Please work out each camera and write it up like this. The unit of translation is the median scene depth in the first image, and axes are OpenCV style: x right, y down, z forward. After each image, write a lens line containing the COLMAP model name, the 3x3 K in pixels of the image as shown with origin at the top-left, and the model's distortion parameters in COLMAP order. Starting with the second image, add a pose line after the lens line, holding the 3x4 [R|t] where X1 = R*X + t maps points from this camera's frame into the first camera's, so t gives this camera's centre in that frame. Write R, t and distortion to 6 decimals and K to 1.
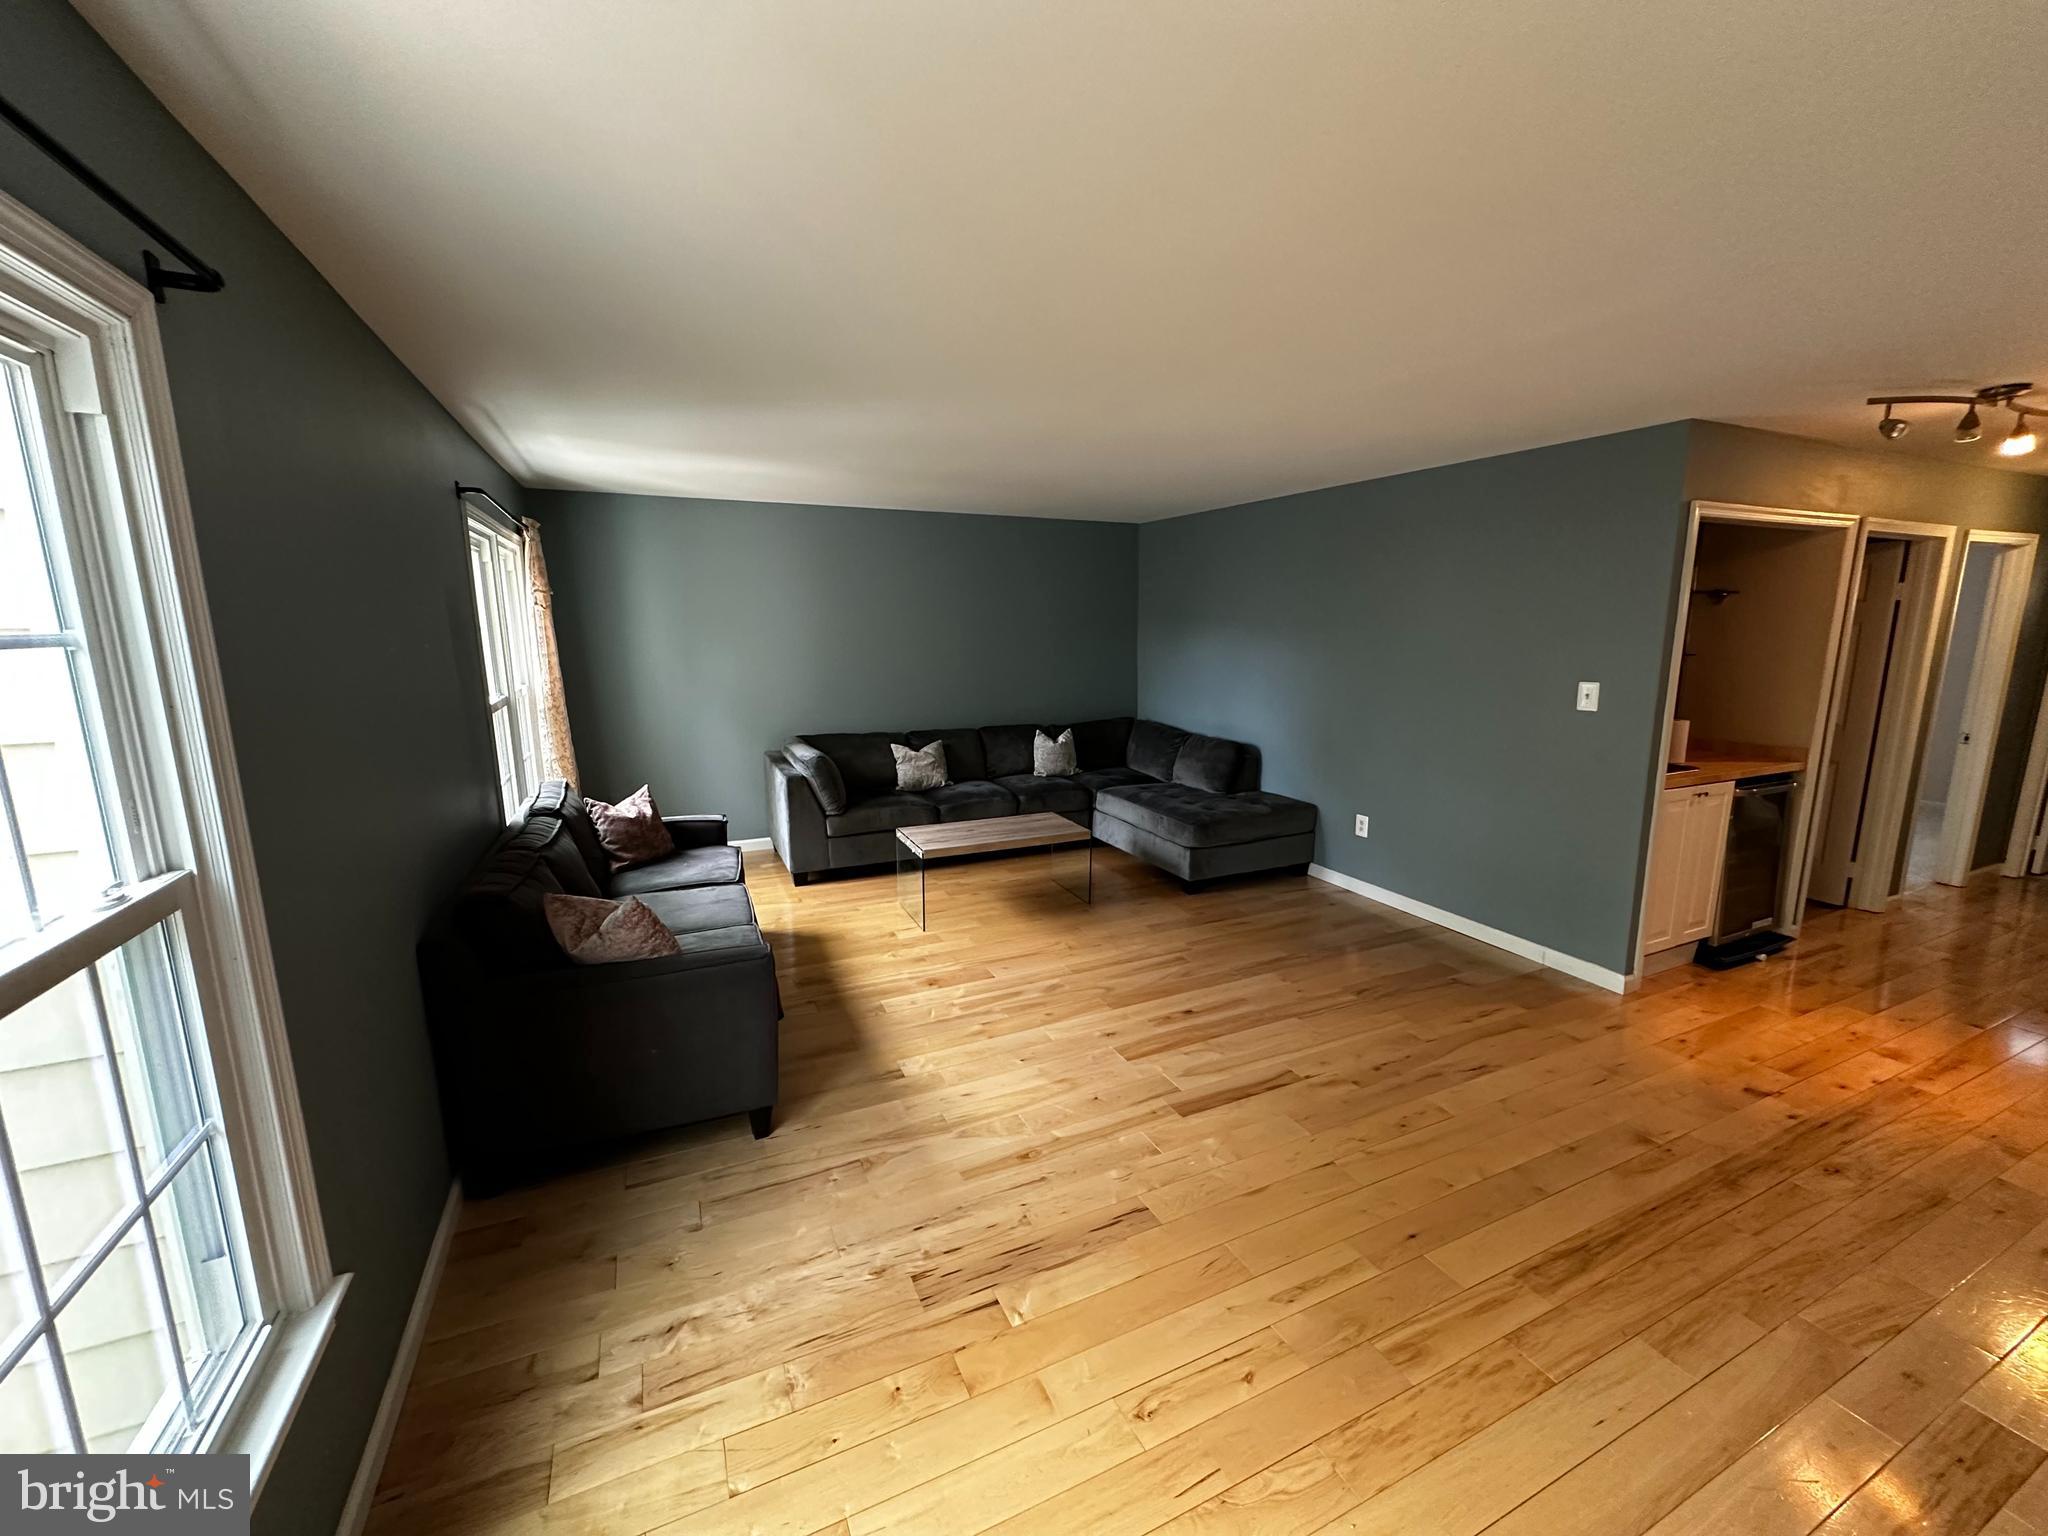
lens RADIAL K [[816.3, 0, 1021.4], [0, 816.3, 764.3], [0, 0, 1]] dist [-0.000814, 0.000297]
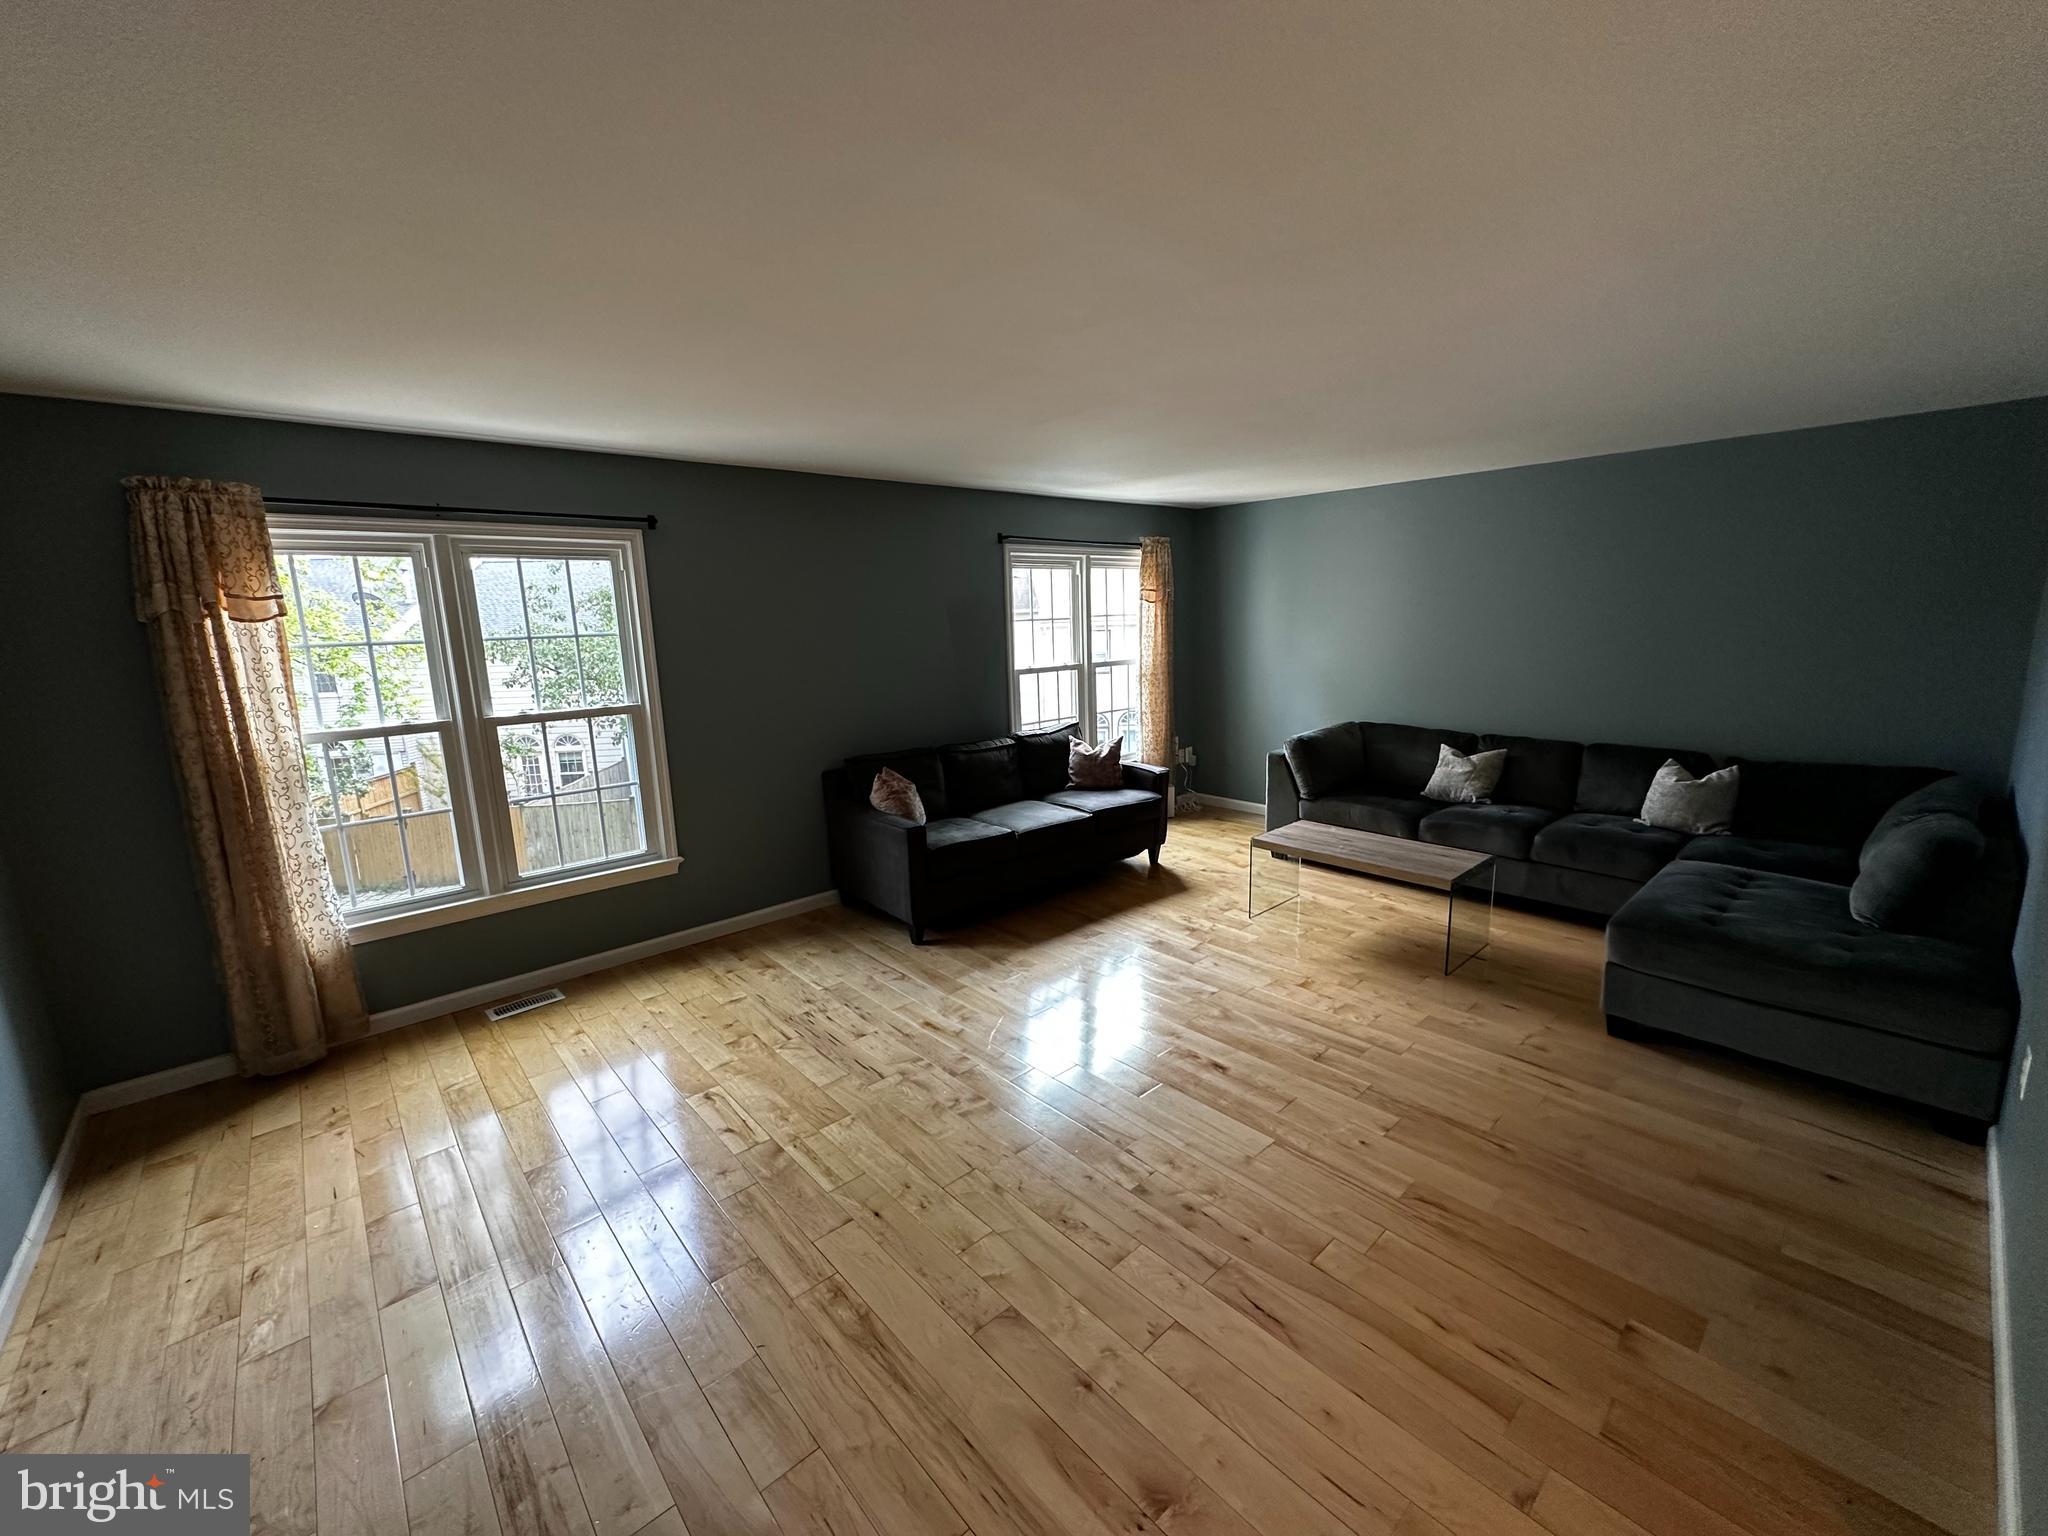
lens RADIAL K [[816.3, 0, 1021.4], [0, 816.3, 764.3], [0, 0, 1]] dist [-0.000814, 0.000297]
pose [[0.296784, 0.166555, -0.940308, 0.673390], [-0.138226, 0.981795, 0.130276, -0.069972], [0.944888, 0.091311, 0.314404, 0.376473]]
